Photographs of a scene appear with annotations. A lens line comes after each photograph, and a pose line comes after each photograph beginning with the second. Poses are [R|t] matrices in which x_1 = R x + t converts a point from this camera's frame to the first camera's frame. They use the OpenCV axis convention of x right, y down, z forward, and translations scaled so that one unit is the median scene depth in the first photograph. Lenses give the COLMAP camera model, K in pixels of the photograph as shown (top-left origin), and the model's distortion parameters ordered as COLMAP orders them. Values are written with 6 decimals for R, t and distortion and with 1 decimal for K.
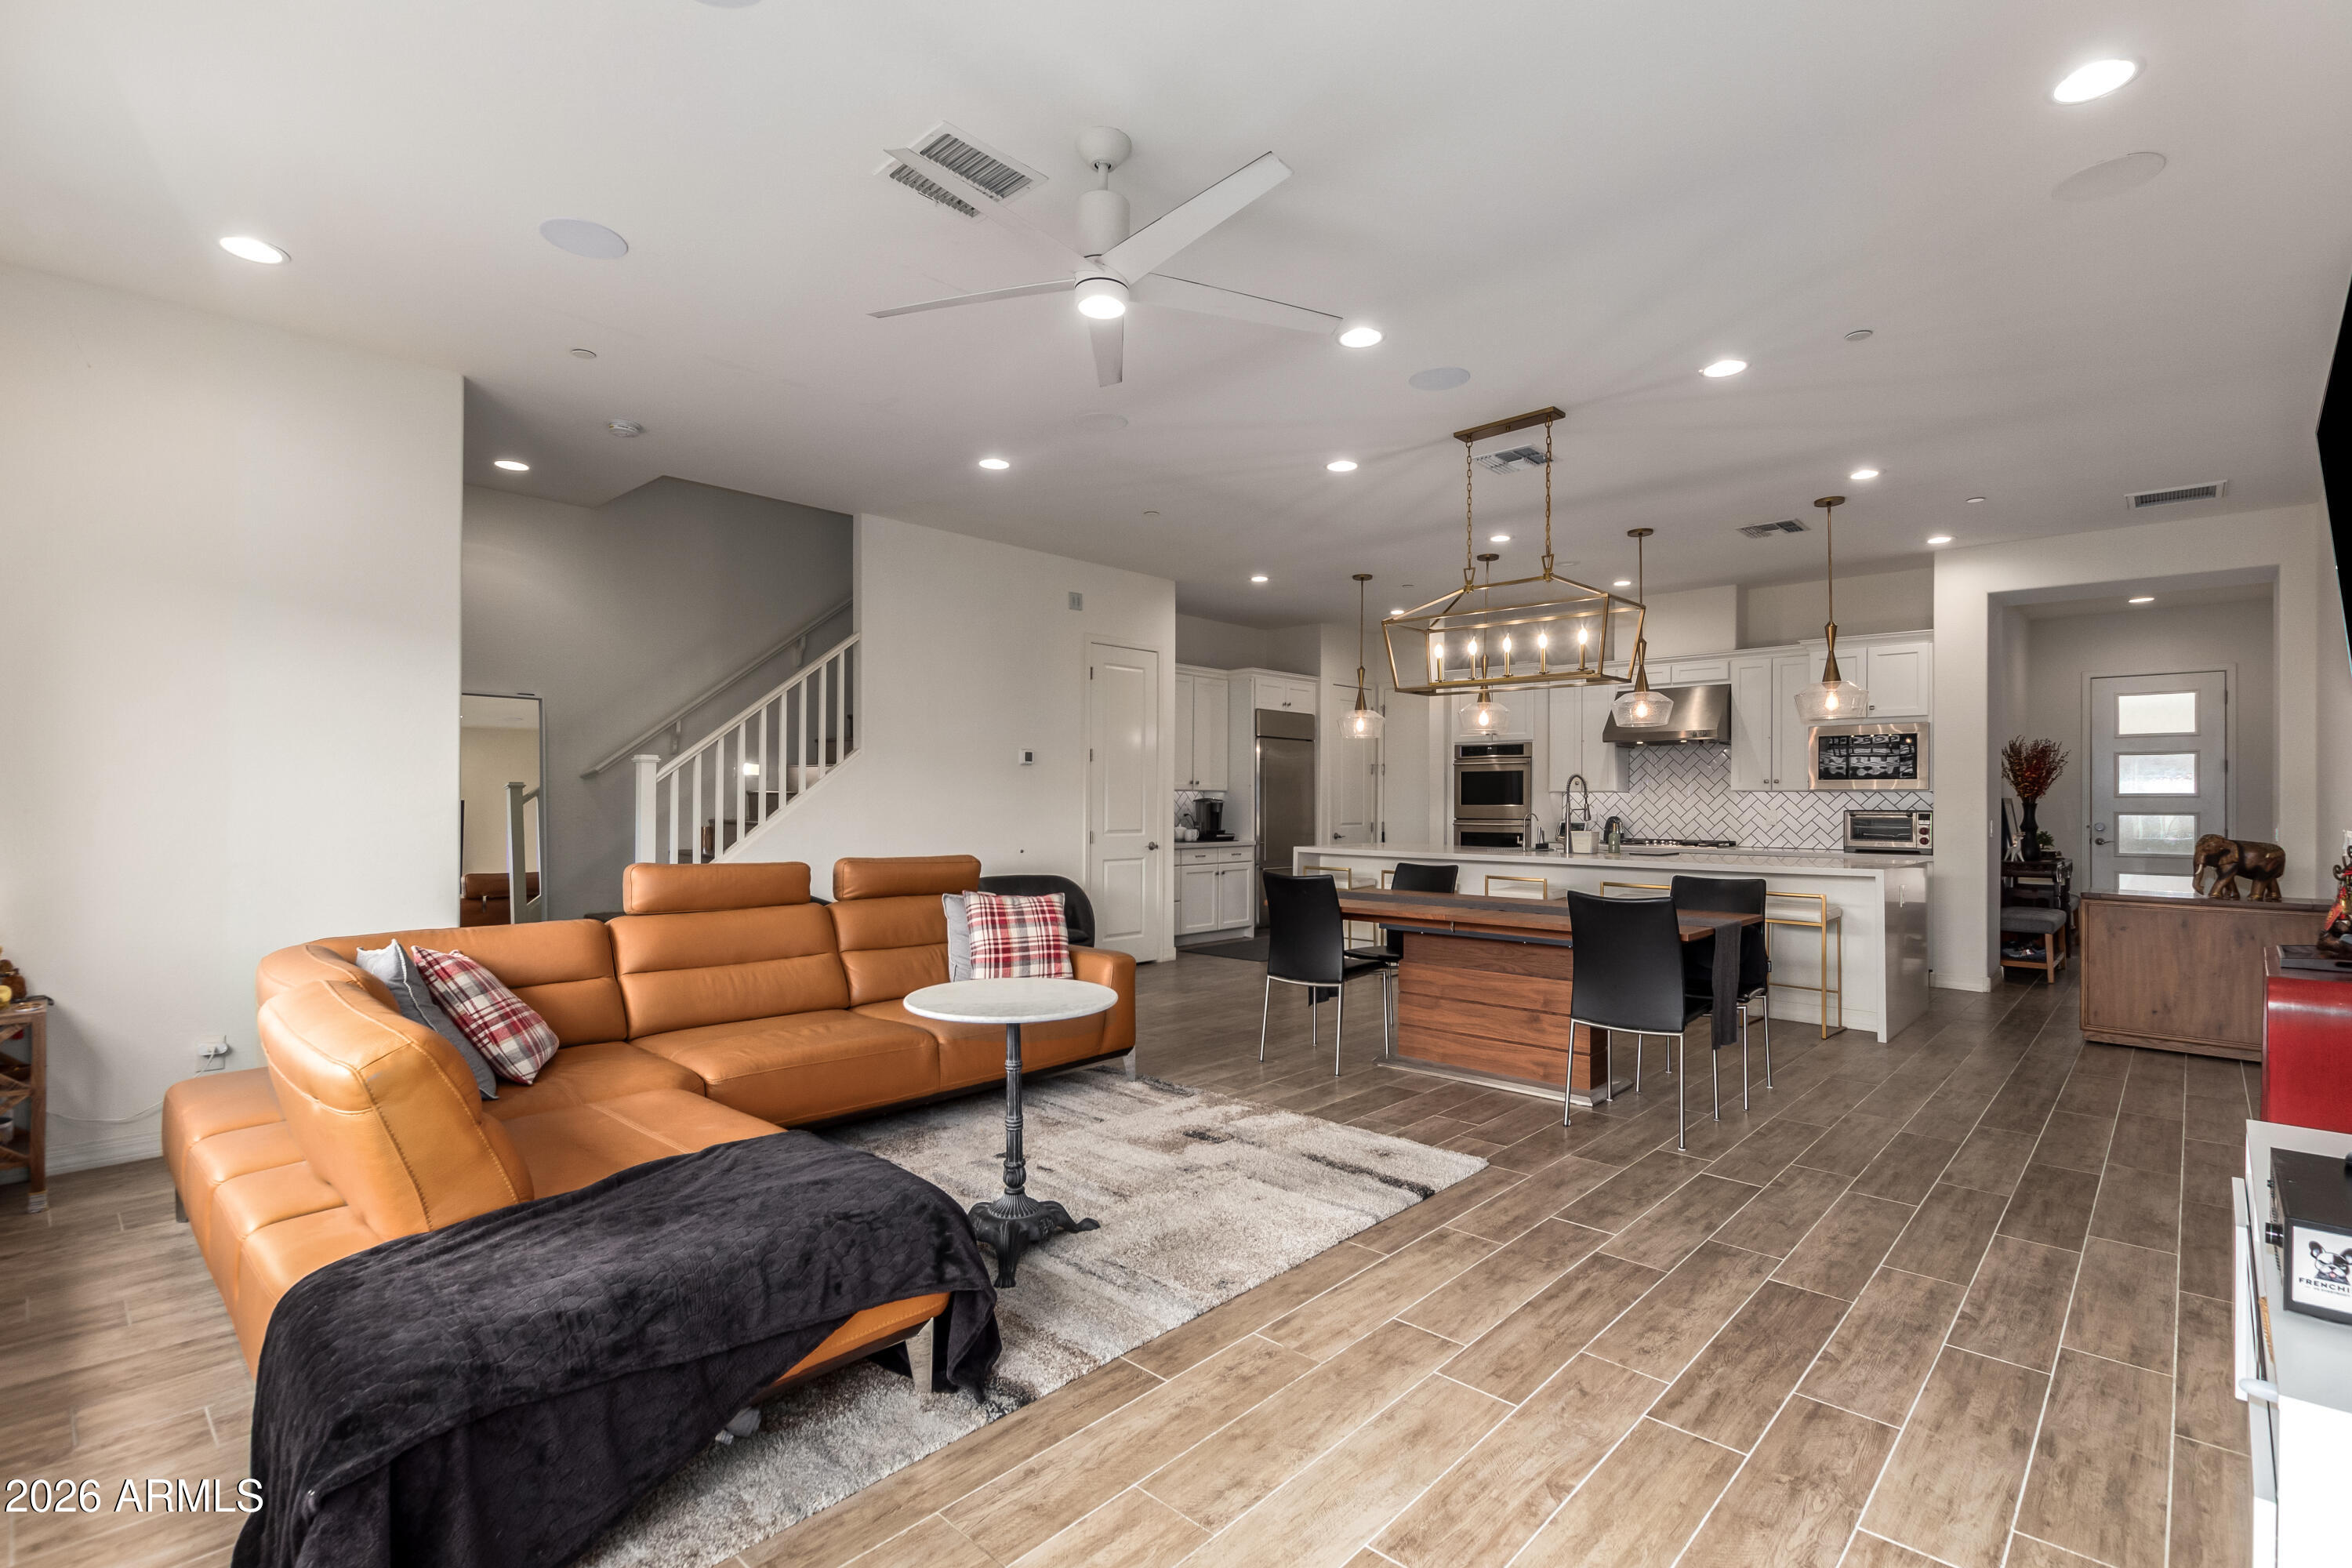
lens RADIAL K [[1085.2, 0, 1182.5], [0, 1085.2, 789.2], [0, 0, 1]] dist [0.002264, -0.002553]
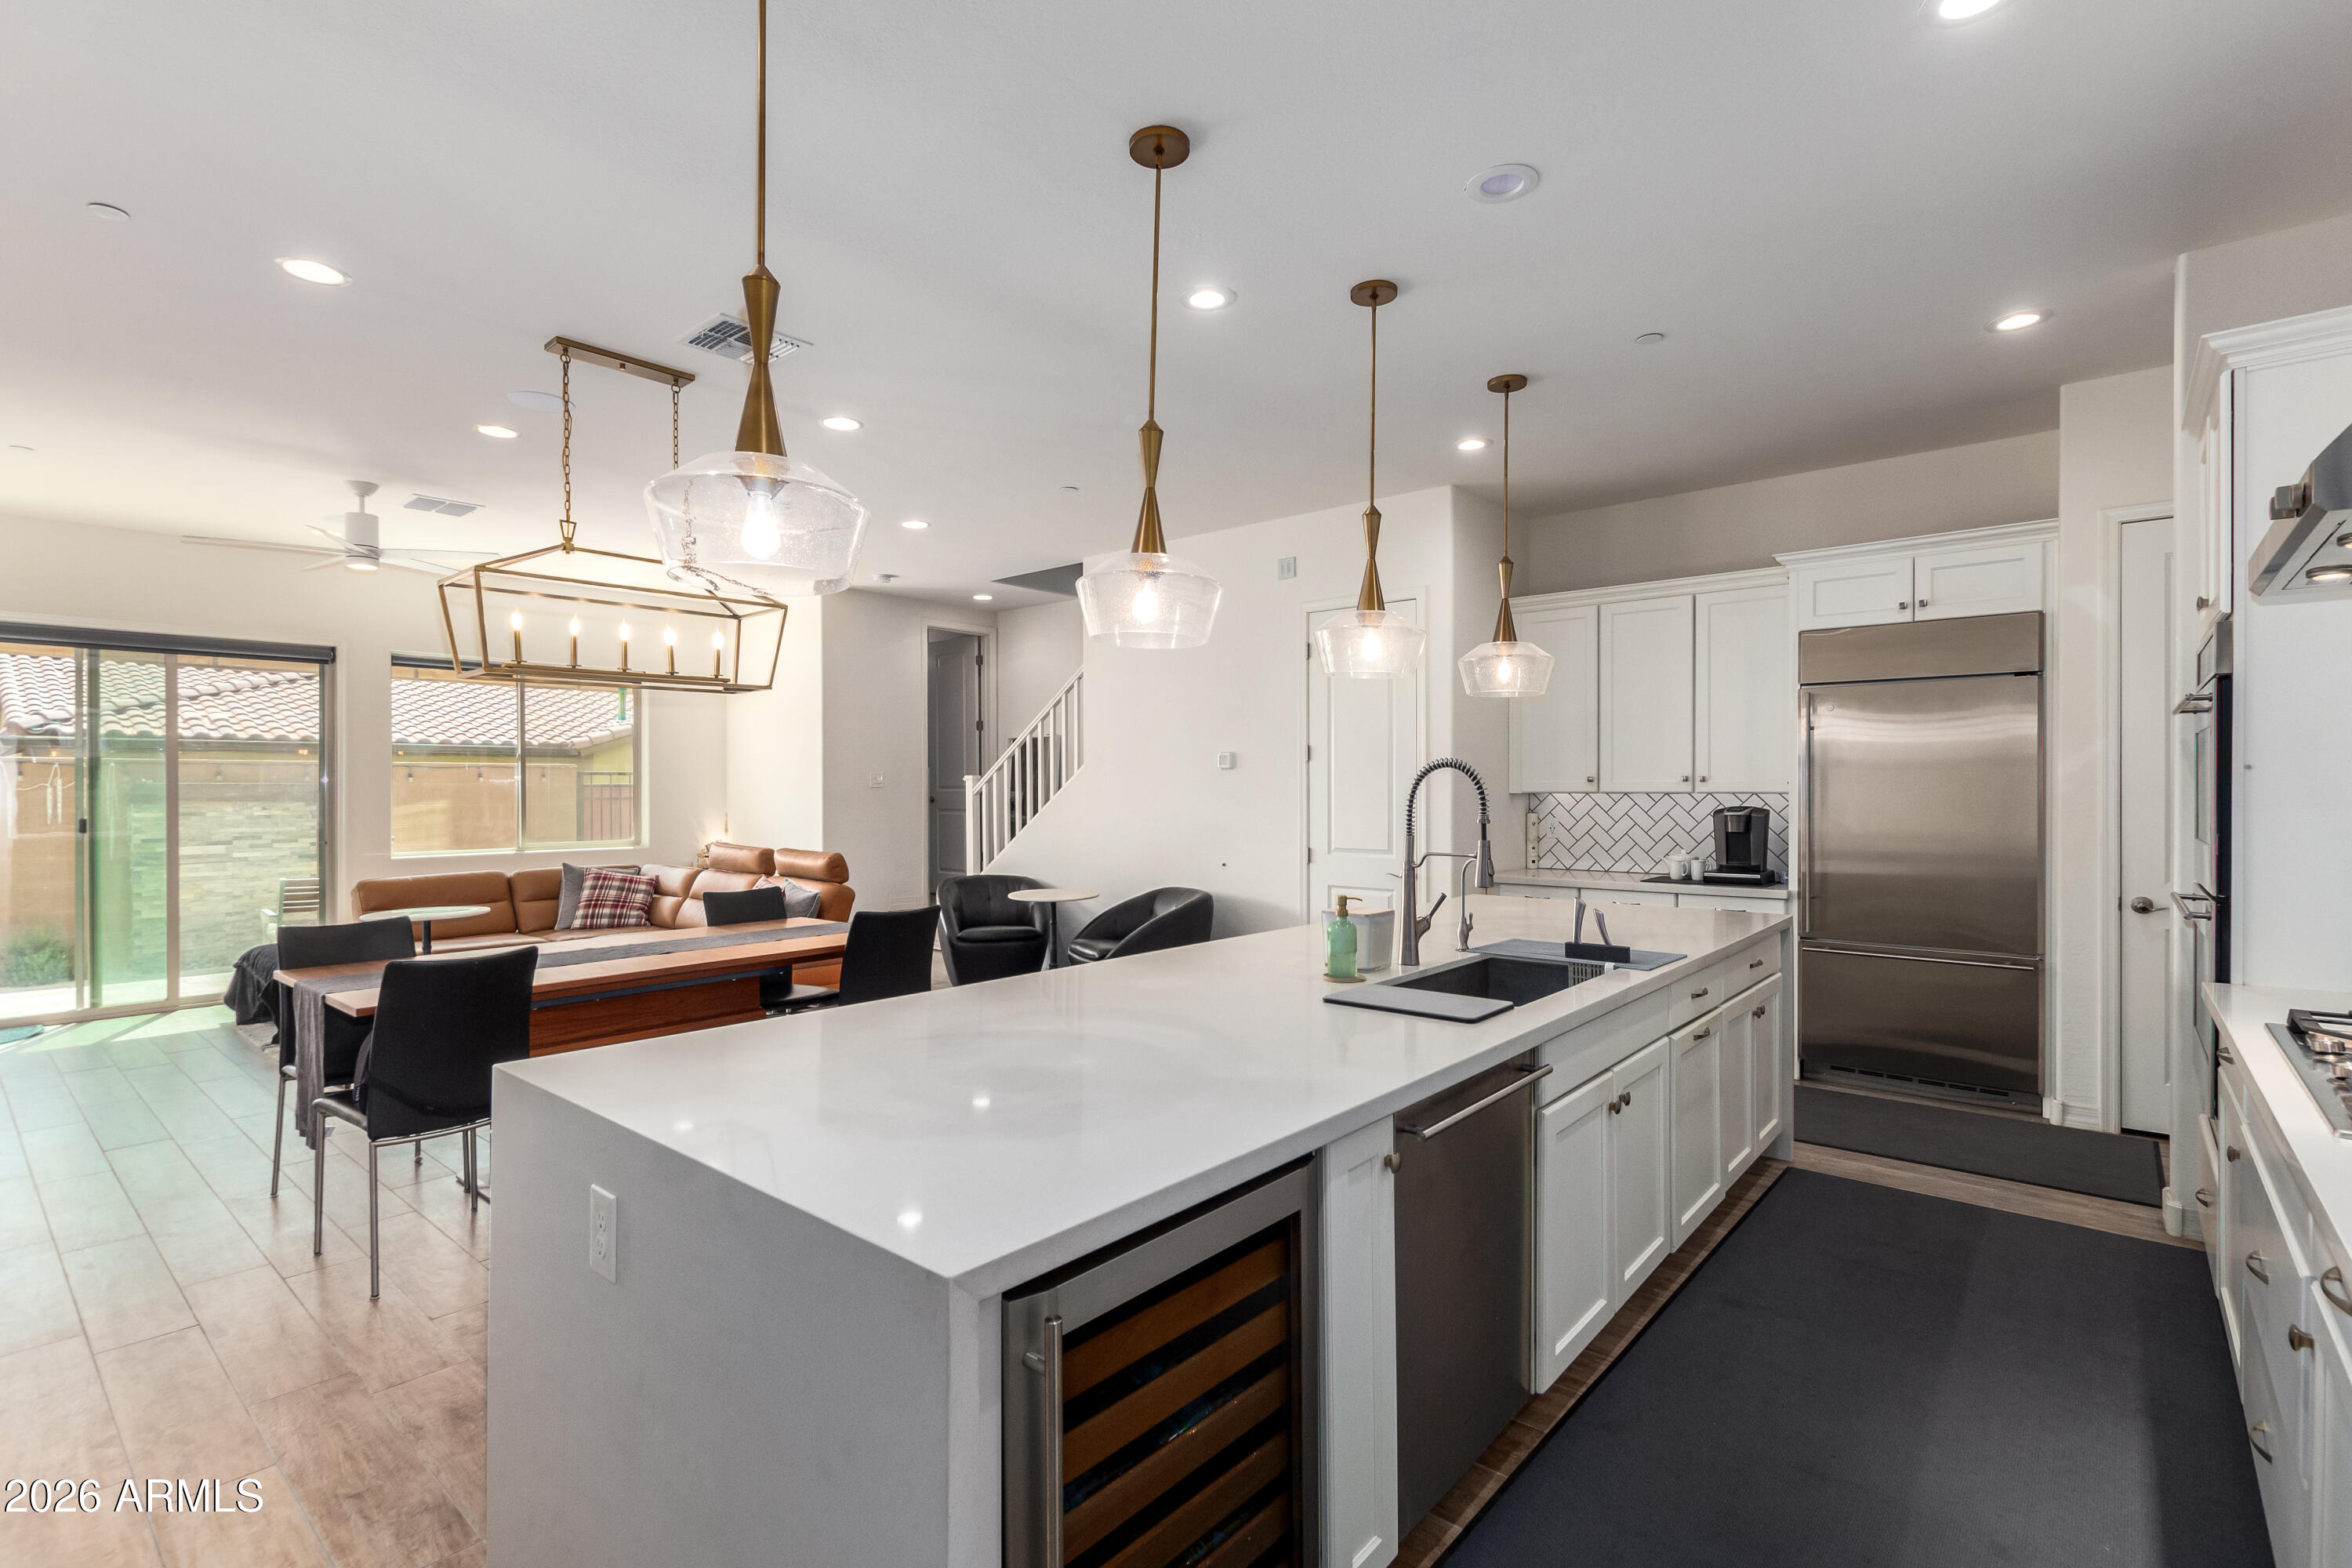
lens RADIAL K [[1085.2, 0, 1184.4], [0, 1085.2, 787.6], [0, 0, 1]] dist [0.002264, -0.002553]
pose [[0.041520, -0.002466, -0.999135, 0.758712], [0.014870, 0.999888, -0.001849, -0.005754], [0.999027, -0.014780, 0.041552, 0.930676]]
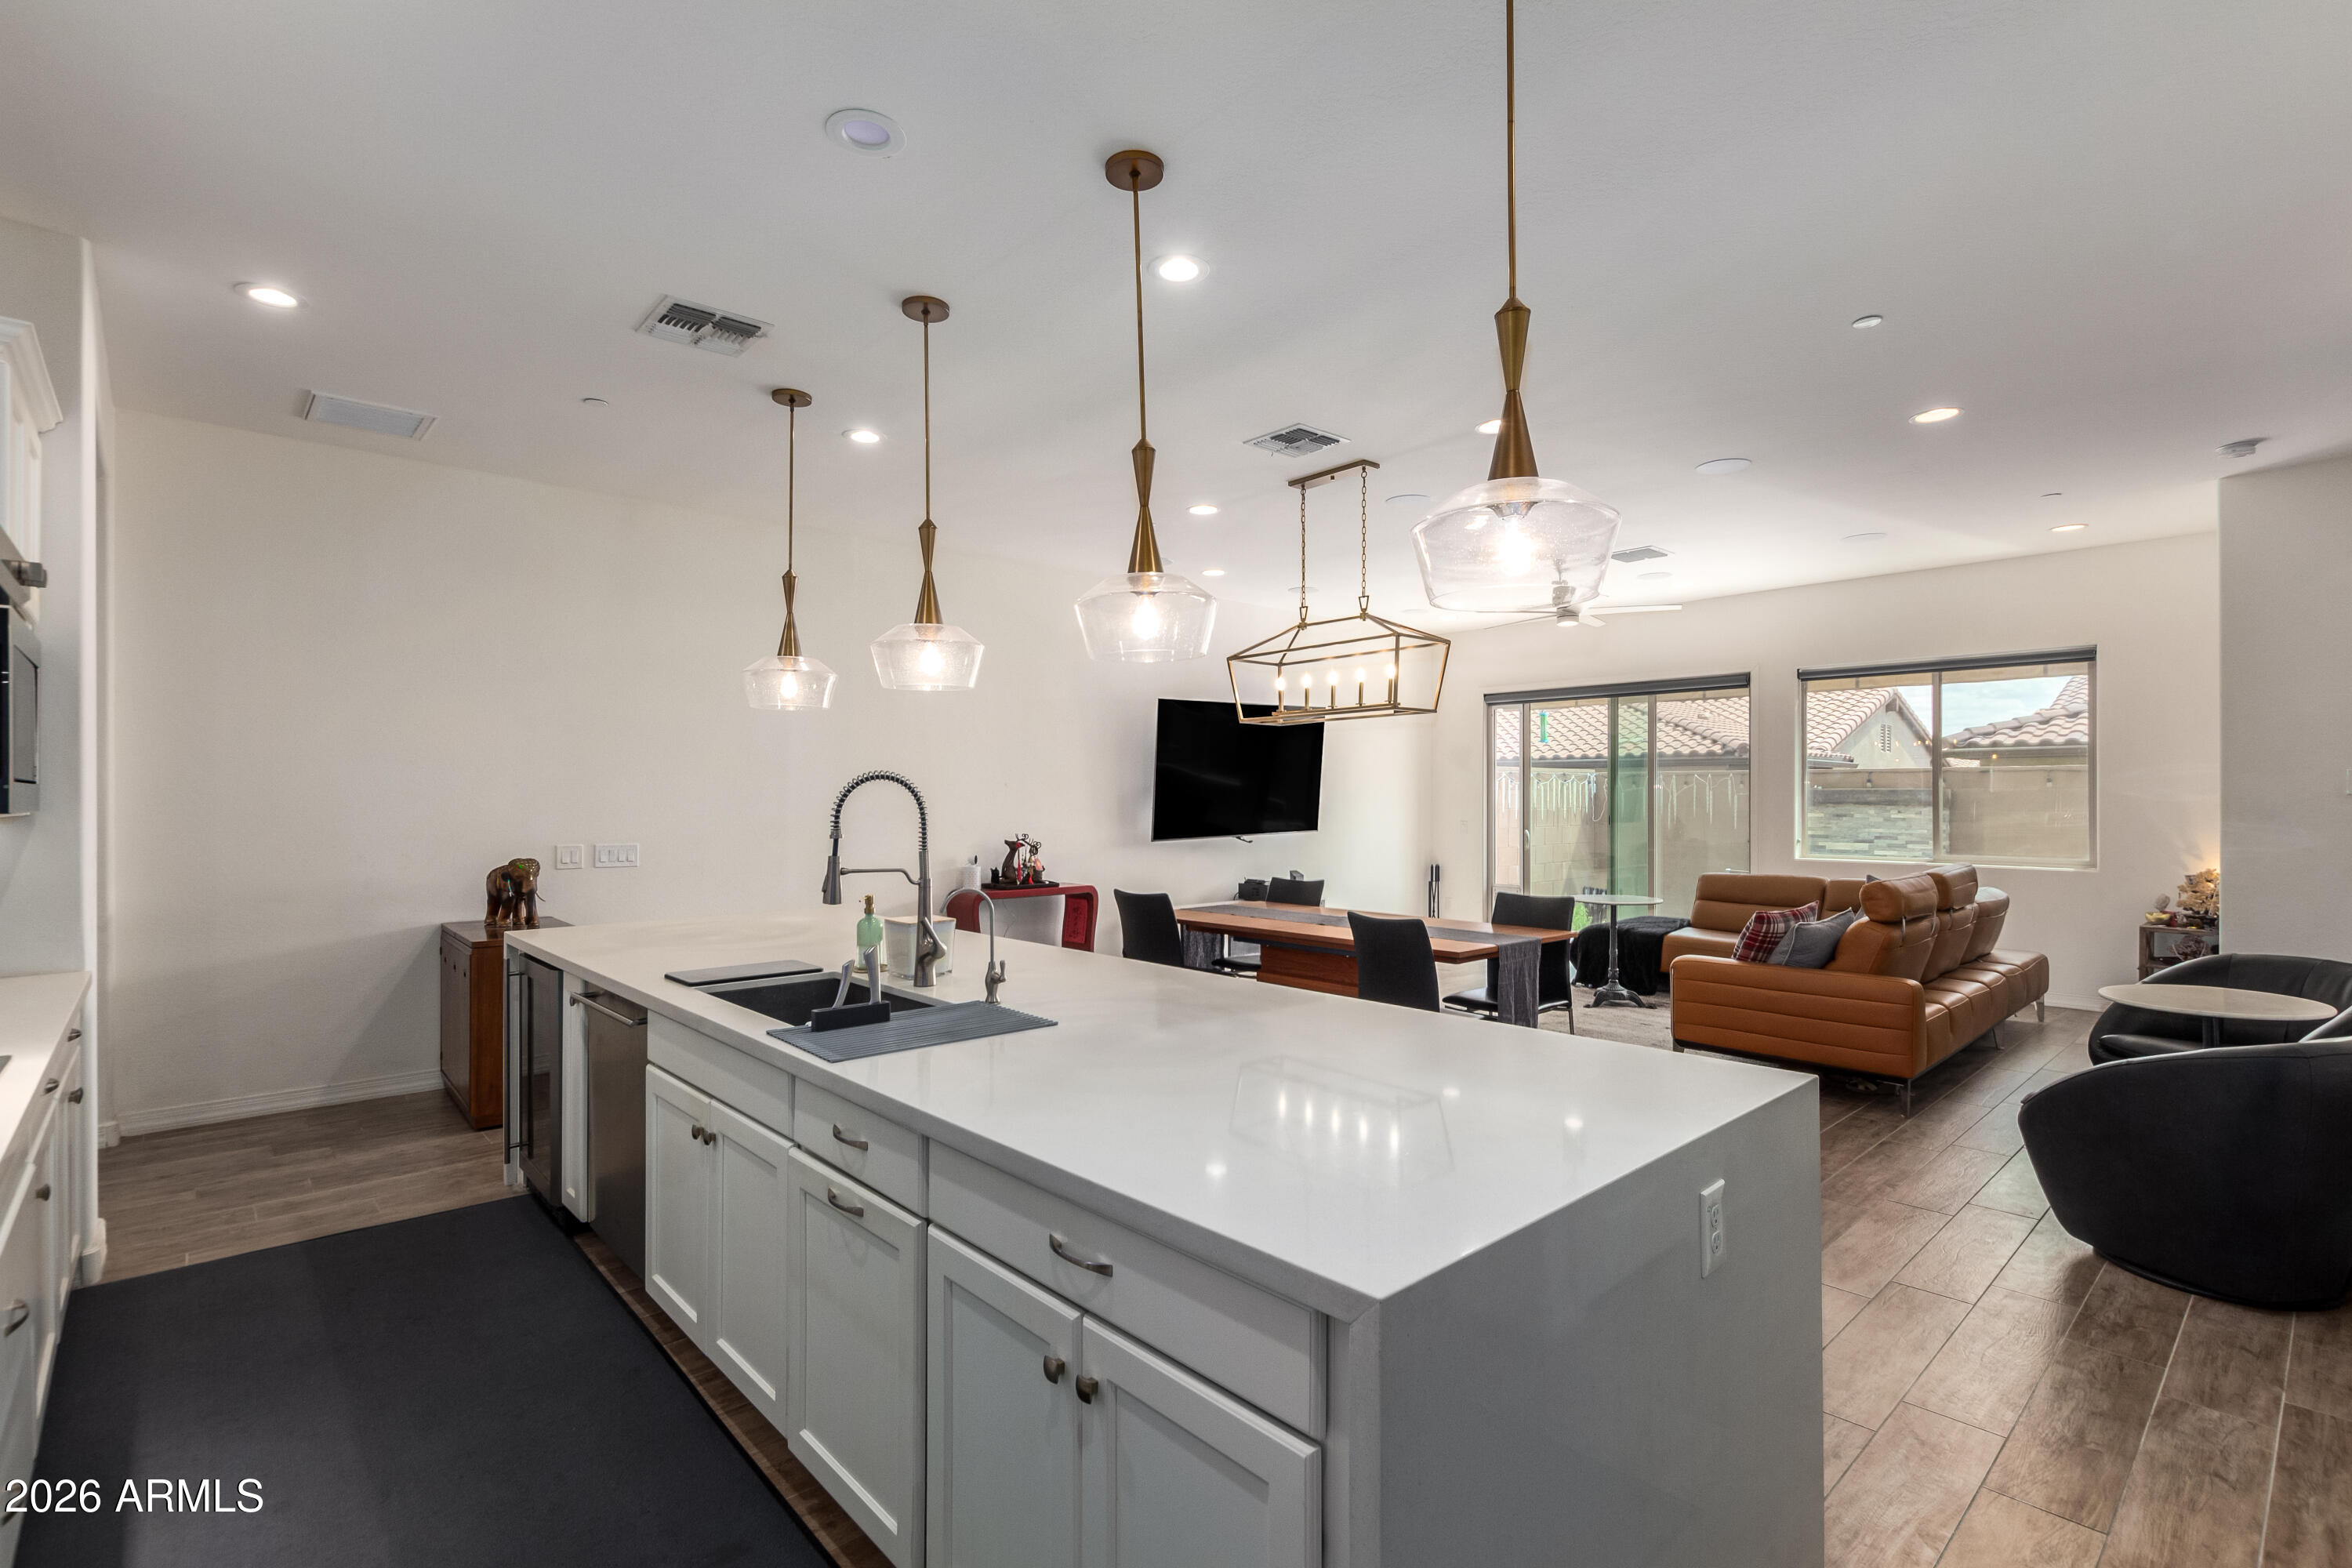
lens RADIAL K [[1085.2, 0, 1152.5], [0, 1085.2, 788.6], [0, 0, 1]] dist [0.002264, -0.002553]
pose [[-0.994865, -0.002197, 0.101191, 0.246071], [-0.003879, 0.999857, -0.016433, -0.003656], [-0.101141, -0.016741, -0.994731, 1.400848]]
